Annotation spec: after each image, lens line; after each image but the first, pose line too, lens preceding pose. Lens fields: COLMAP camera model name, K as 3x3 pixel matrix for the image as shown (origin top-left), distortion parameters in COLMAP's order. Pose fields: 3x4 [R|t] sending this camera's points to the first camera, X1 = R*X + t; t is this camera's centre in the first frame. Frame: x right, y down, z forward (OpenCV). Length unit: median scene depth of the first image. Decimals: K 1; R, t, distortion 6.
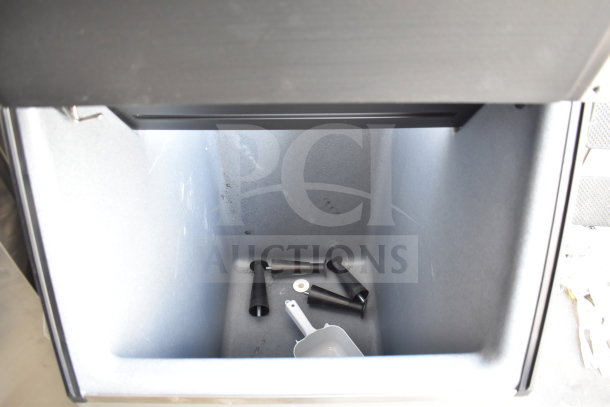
lens RADIAL K [[474.2, 0, 304.9], [0, 474.2, 203.7], [0, 0, 1]] dist [-0.089749, -0.004494]
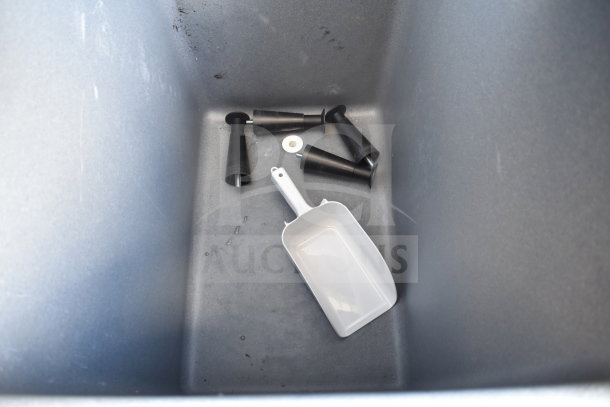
lens RADIAL K [[474.2, 0, 308.2], [0, 474.2, 203.3], [0, 0, 1]] dist [-0.089749, -0.004494]
pose [[0.999912, -0.012896, 0.003135, 0.015017], [0.010936, 0.934482, 0.355842, -0.013835], [-0.007518, -0.355777, 0.934541, 0.251343]]
